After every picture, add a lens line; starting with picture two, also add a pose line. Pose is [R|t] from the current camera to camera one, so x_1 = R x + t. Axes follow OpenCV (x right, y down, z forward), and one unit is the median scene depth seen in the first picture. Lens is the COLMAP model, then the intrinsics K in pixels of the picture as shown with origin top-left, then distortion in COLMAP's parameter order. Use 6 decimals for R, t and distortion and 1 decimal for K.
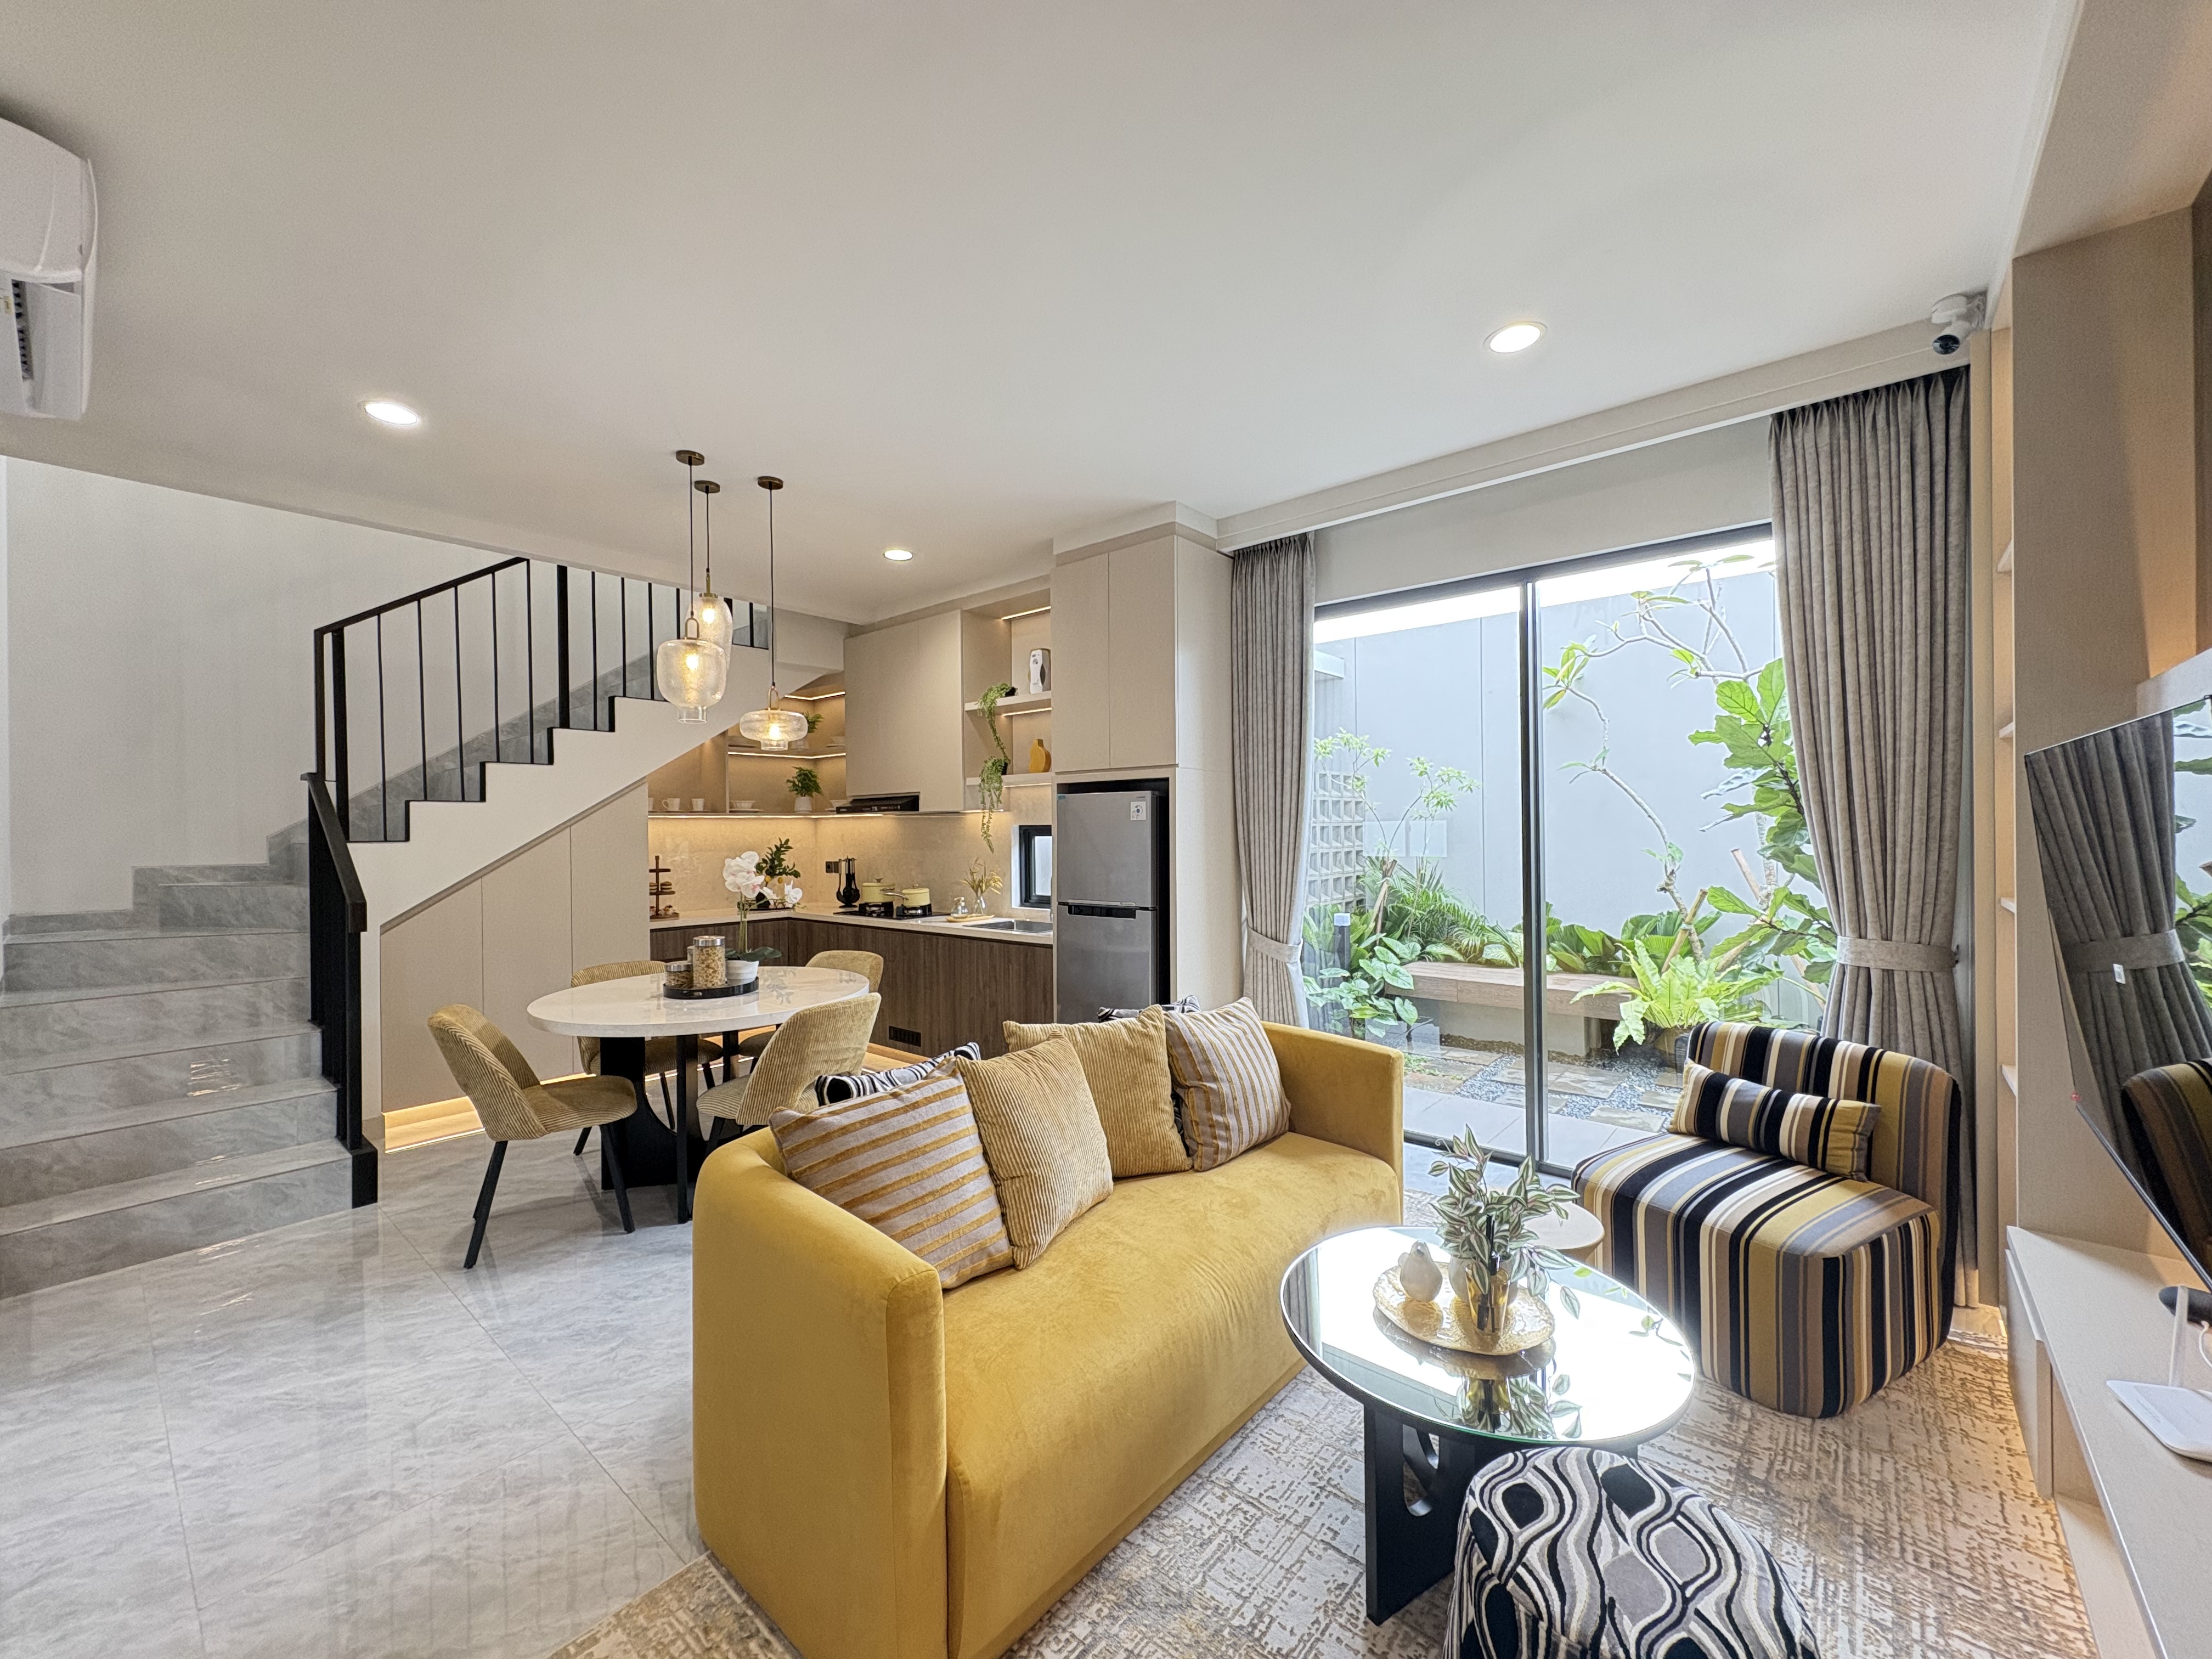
lens RADIAL K [[877.1, 0, 1103.3], [0, 877.1, 819.3], [0, 0, 1]] dist [-0.000033, -0.000322]
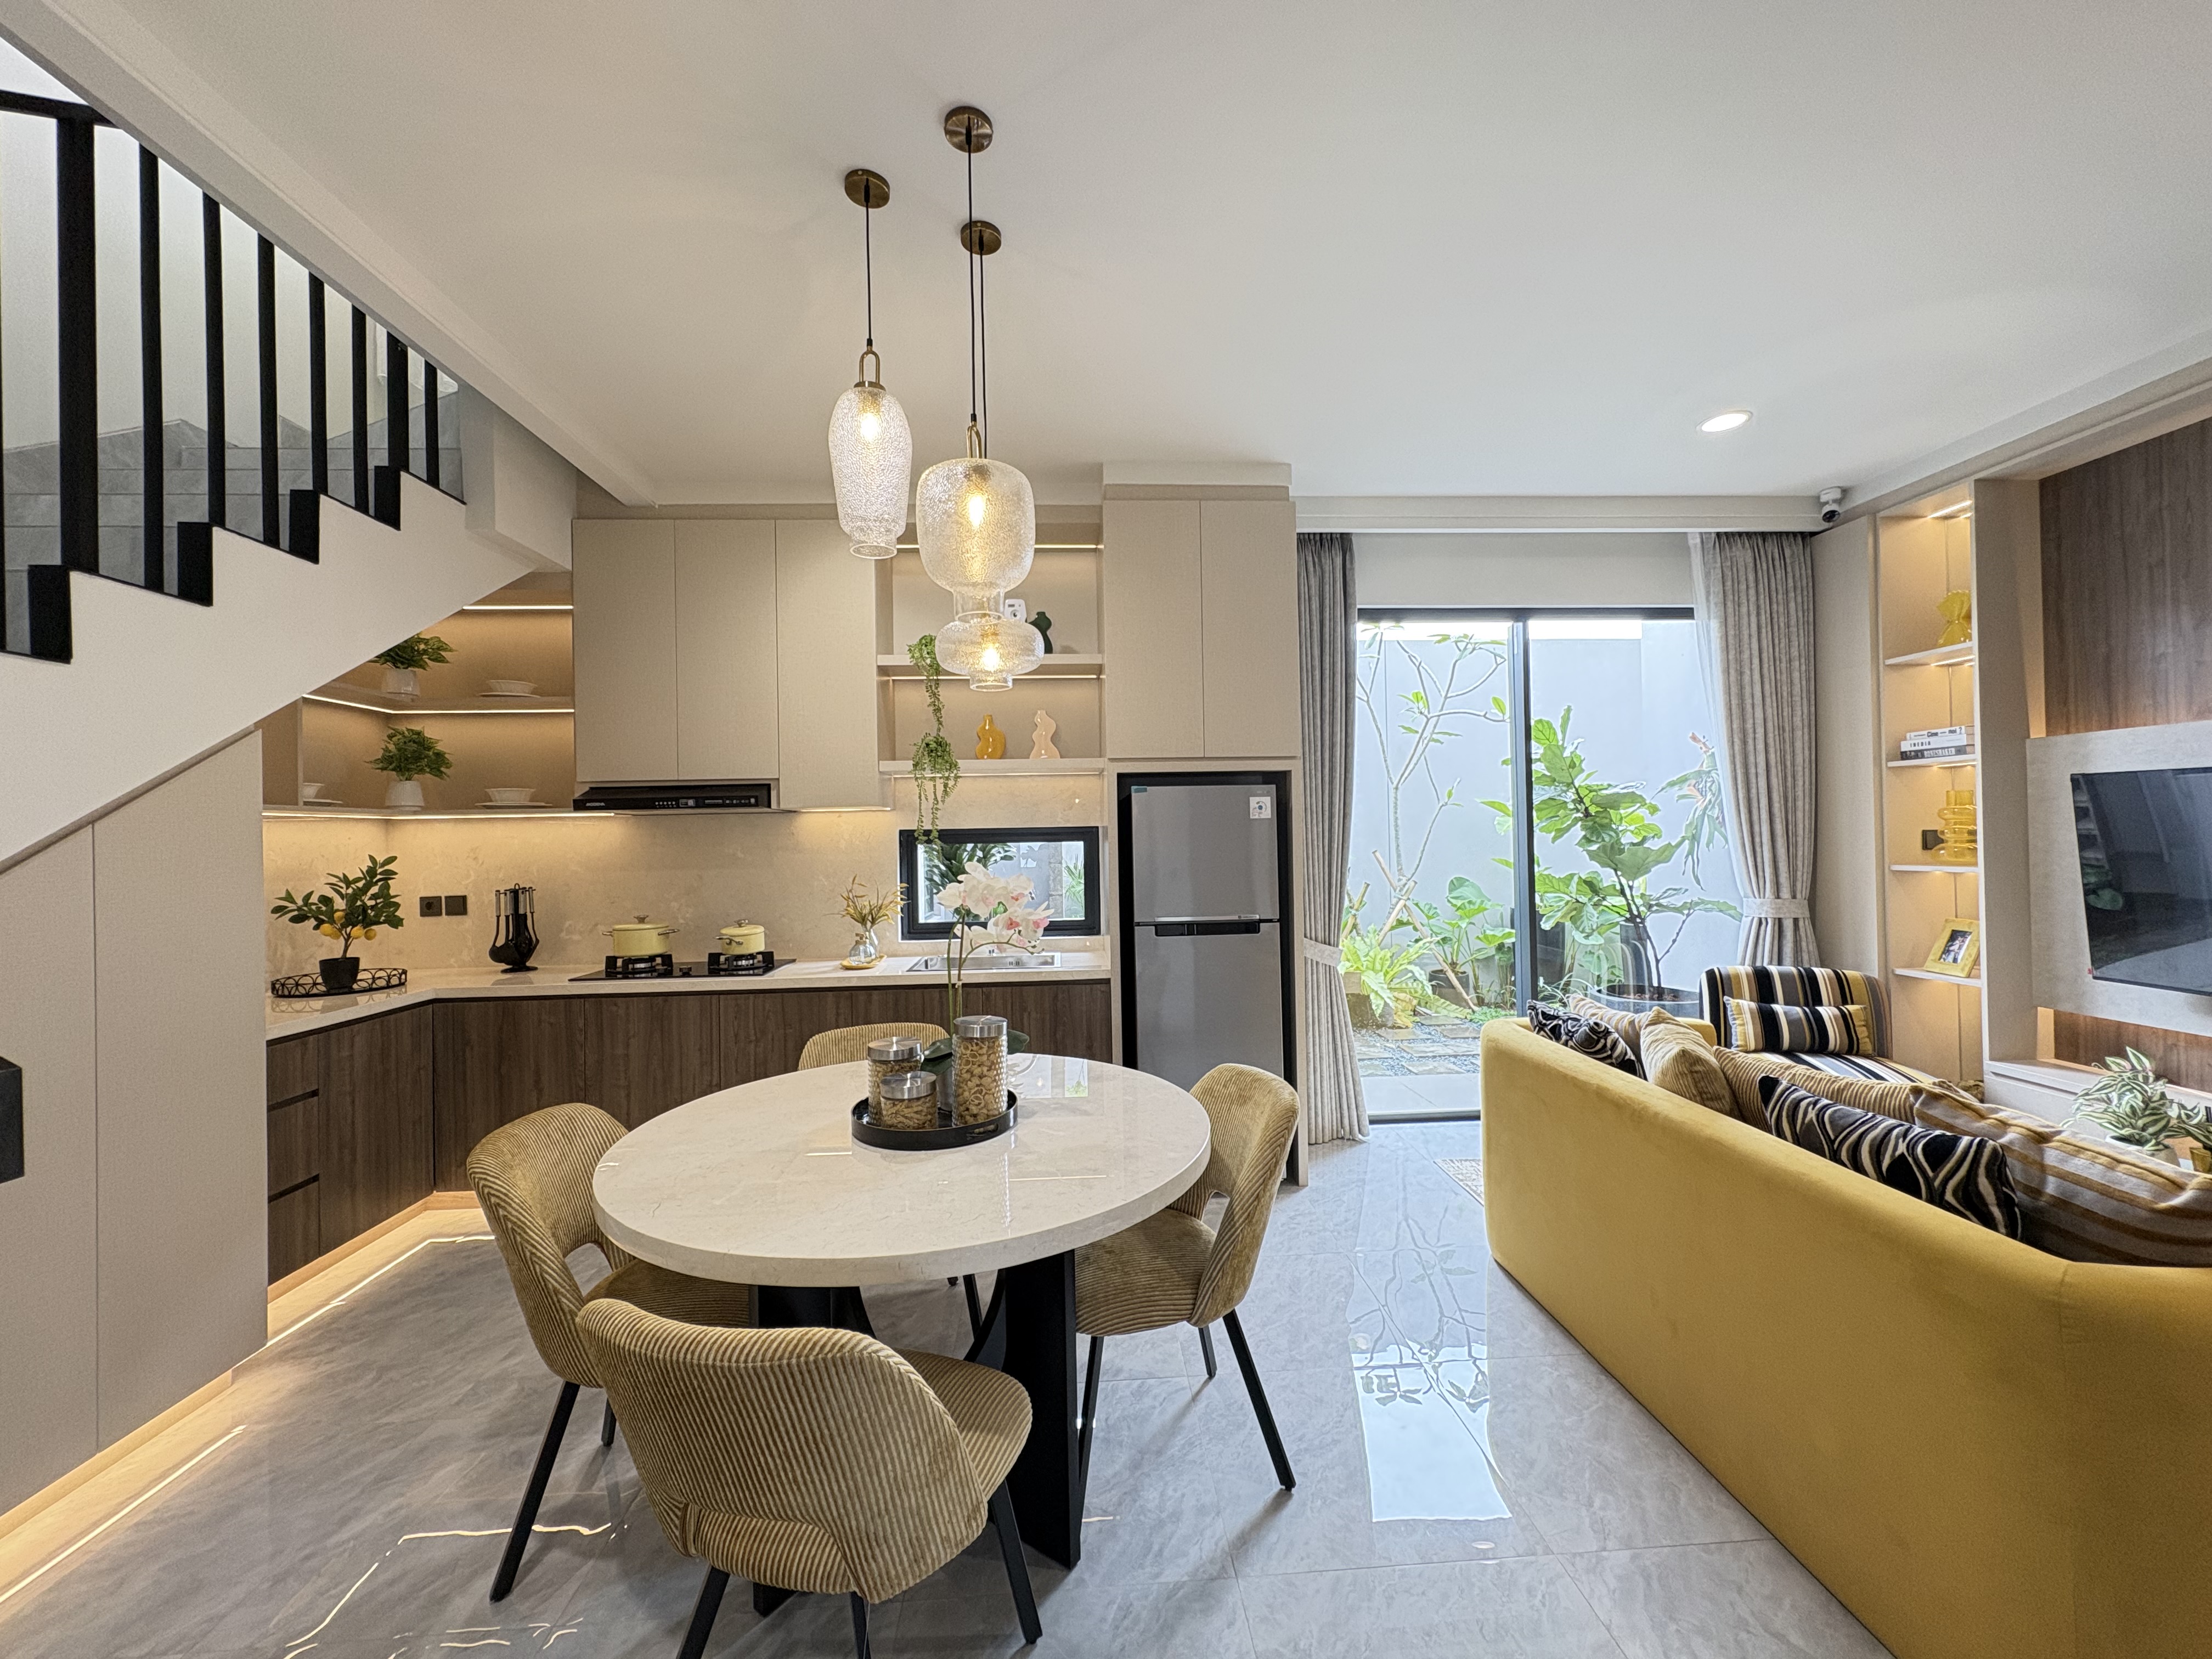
lens RADIAL K [[877.1, 0, 1110.4], [0, 877.1, 826.4], [0, 0, 1]] dist [-0.000033, -0.000322]
pose [[0.724577, 0.006561, 0.689163, -0.648636], [0.002895, 0.999917, -0.012563, 0.018724], [-0.689188, 0.011098, 0.724497, 0.466380]]
